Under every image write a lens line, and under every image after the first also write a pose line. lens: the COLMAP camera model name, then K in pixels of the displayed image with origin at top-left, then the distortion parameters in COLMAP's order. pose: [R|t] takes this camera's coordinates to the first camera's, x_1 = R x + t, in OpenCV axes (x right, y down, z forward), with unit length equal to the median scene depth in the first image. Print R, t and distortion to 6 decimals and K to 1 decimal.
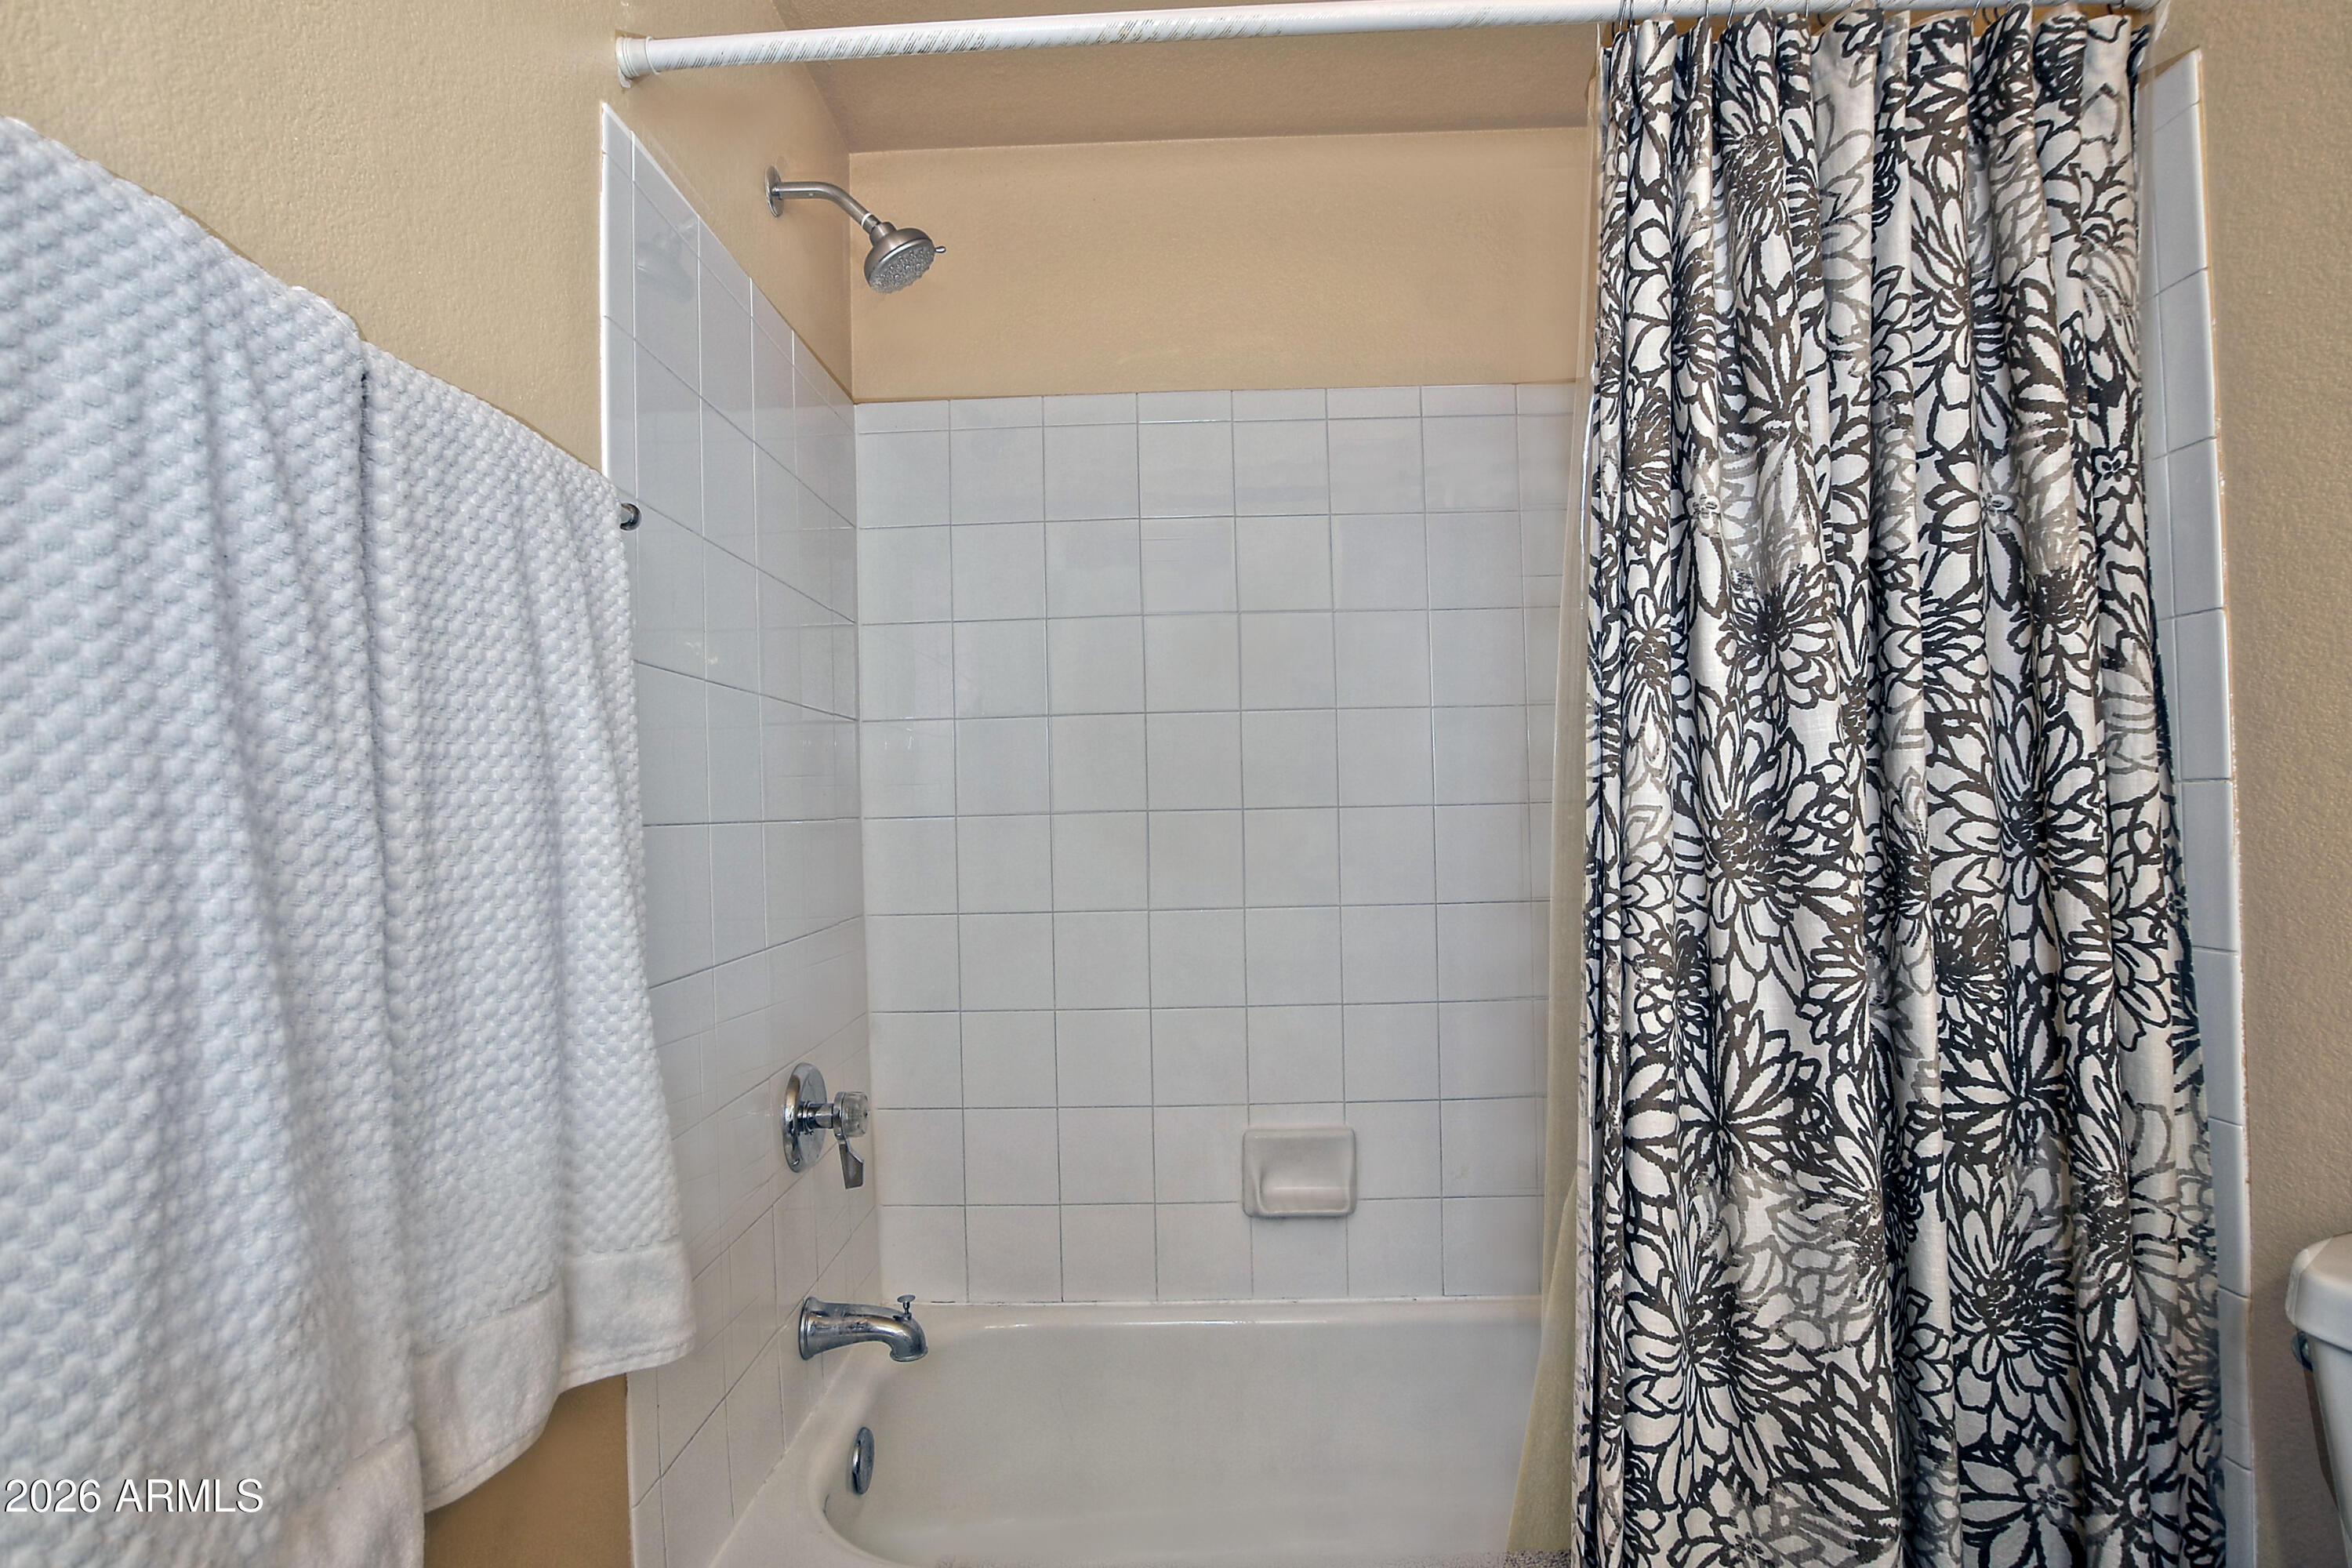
lens RADIAL K [[1078.9, 0, 1176.0], [0, 1078.9, 784.0], [0, 0, 1]] dist [-0.027175, 0.001145]
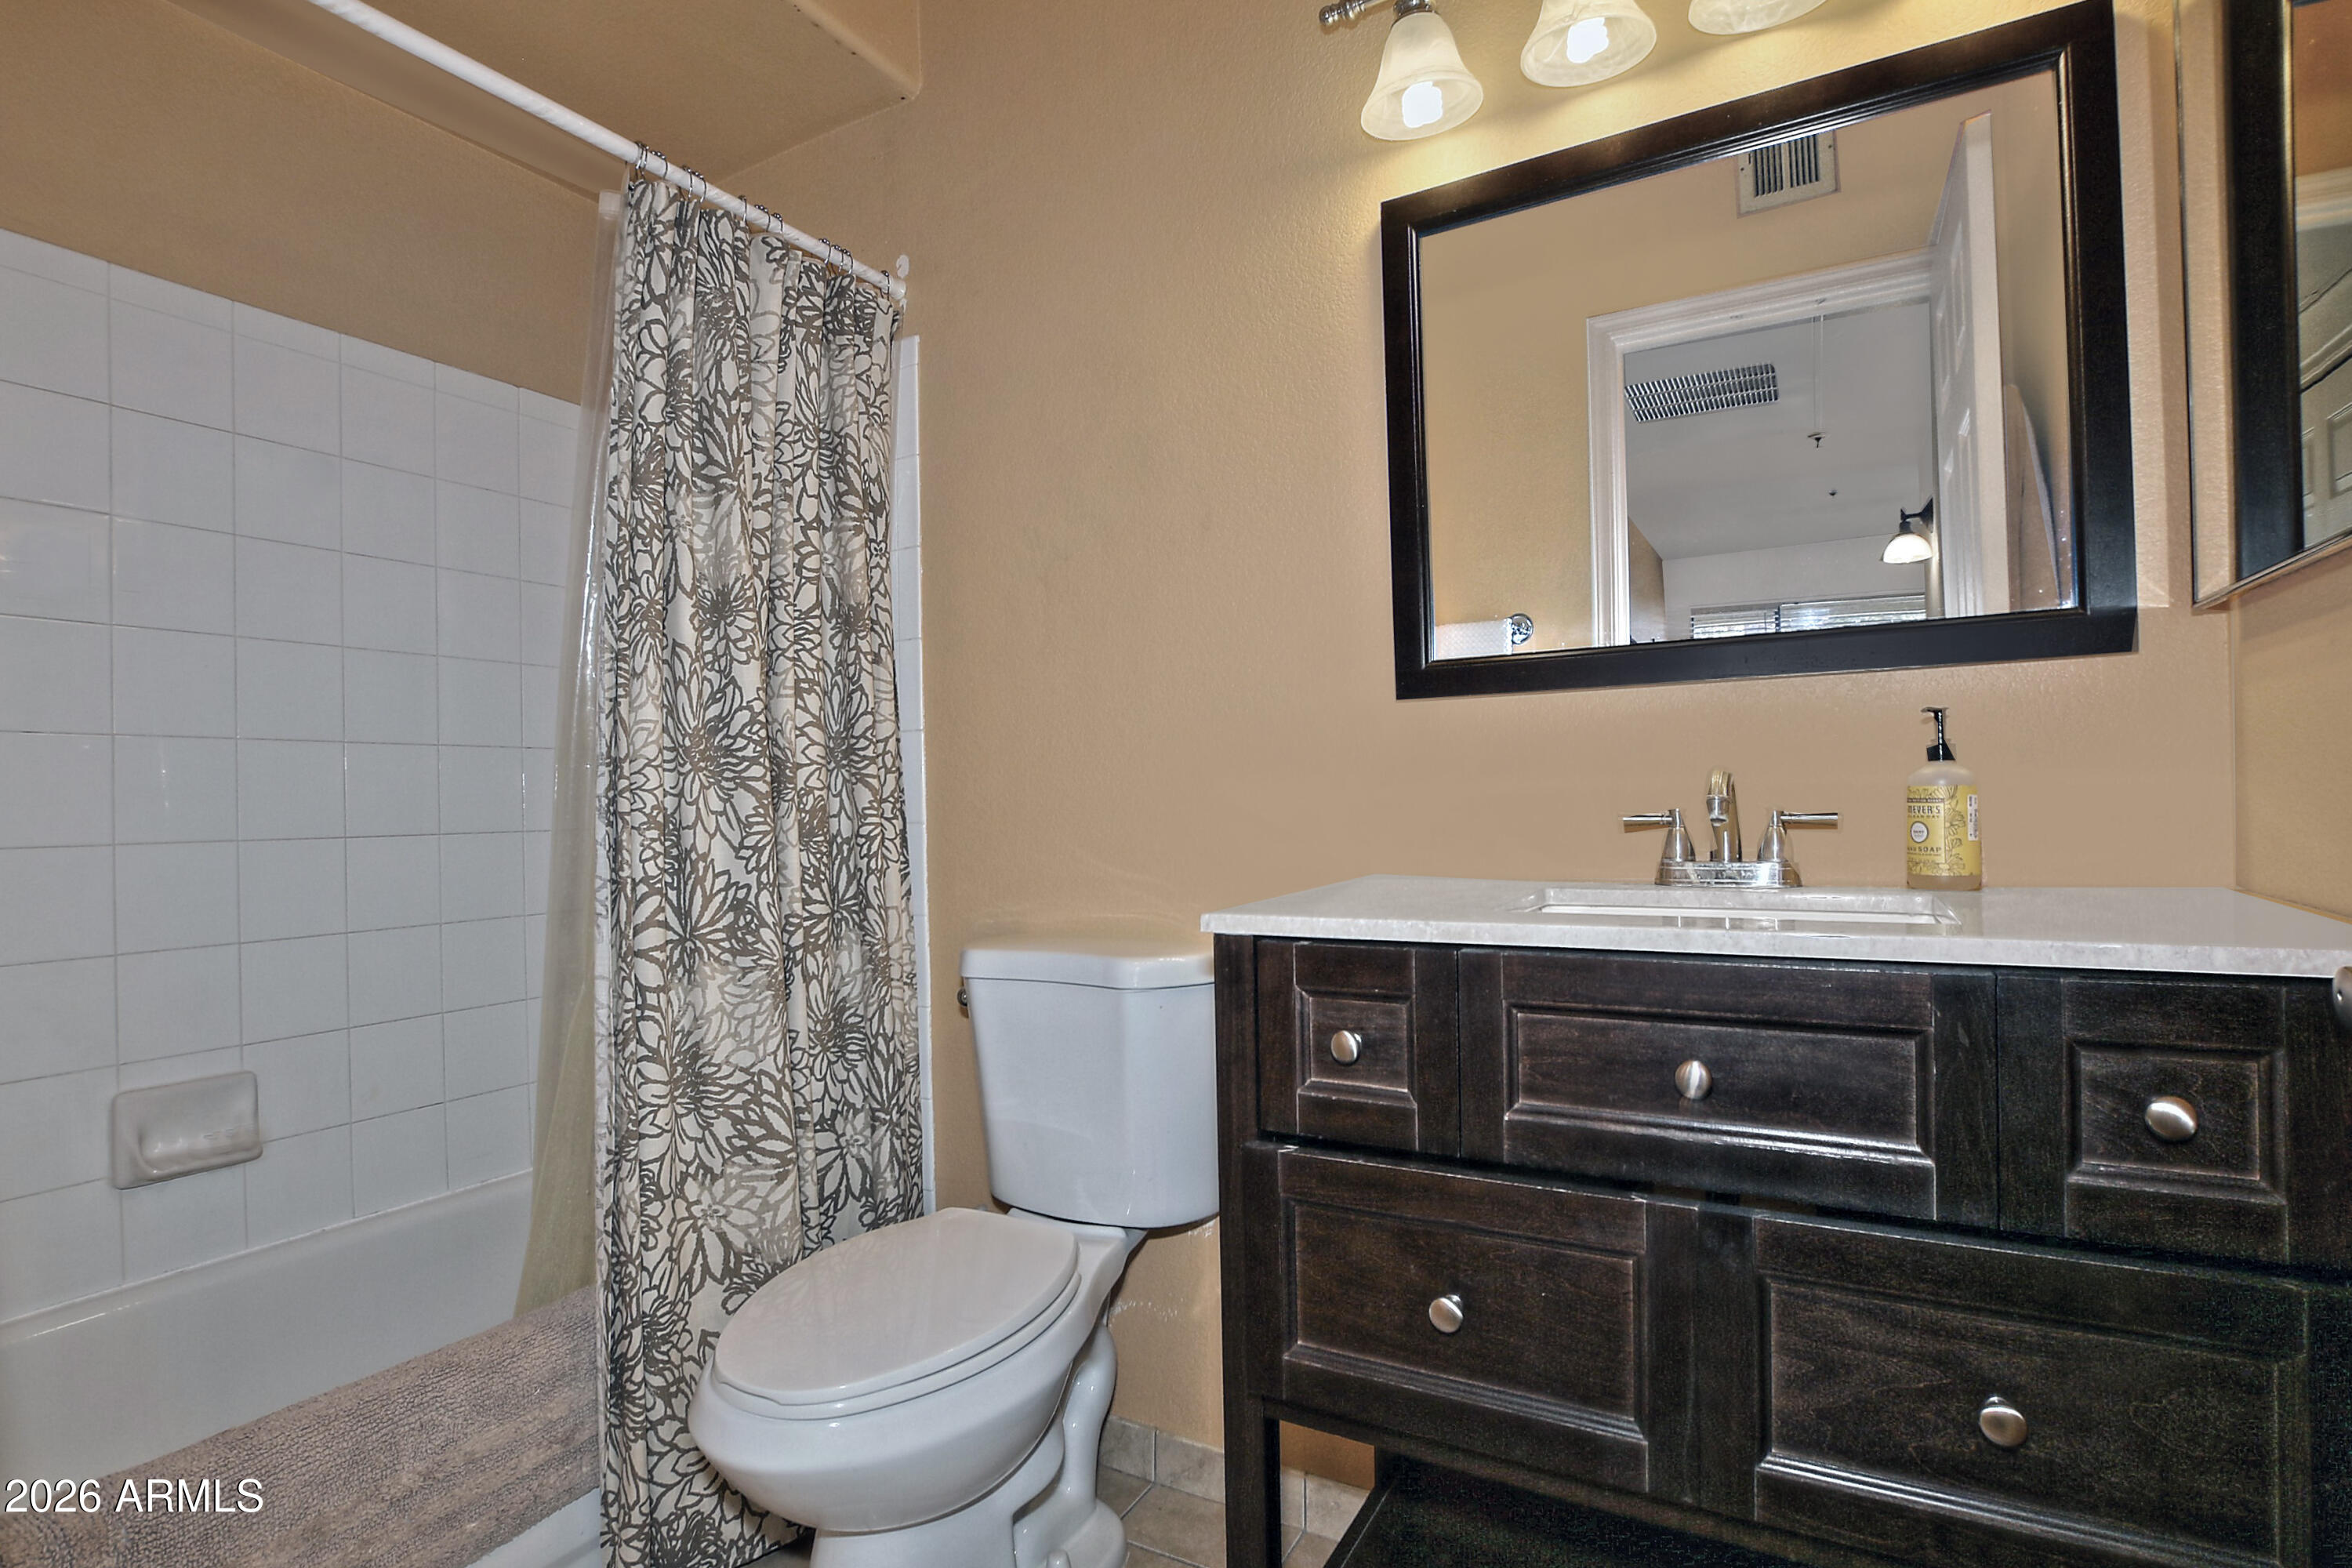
lens RADIAL K [[1119.1, 0, 1179.7], [0, 1119.1, 792.9], [0, 0, 1]] dist [-0.001617, 0.001142]
pose [[0.461134, 0.011895, 0.887251, -0.569238], [-0.003576, 0.999927, -0.011547, 0.133280], [-0.887323, 0.002152, 0.461143, -0.335521]]
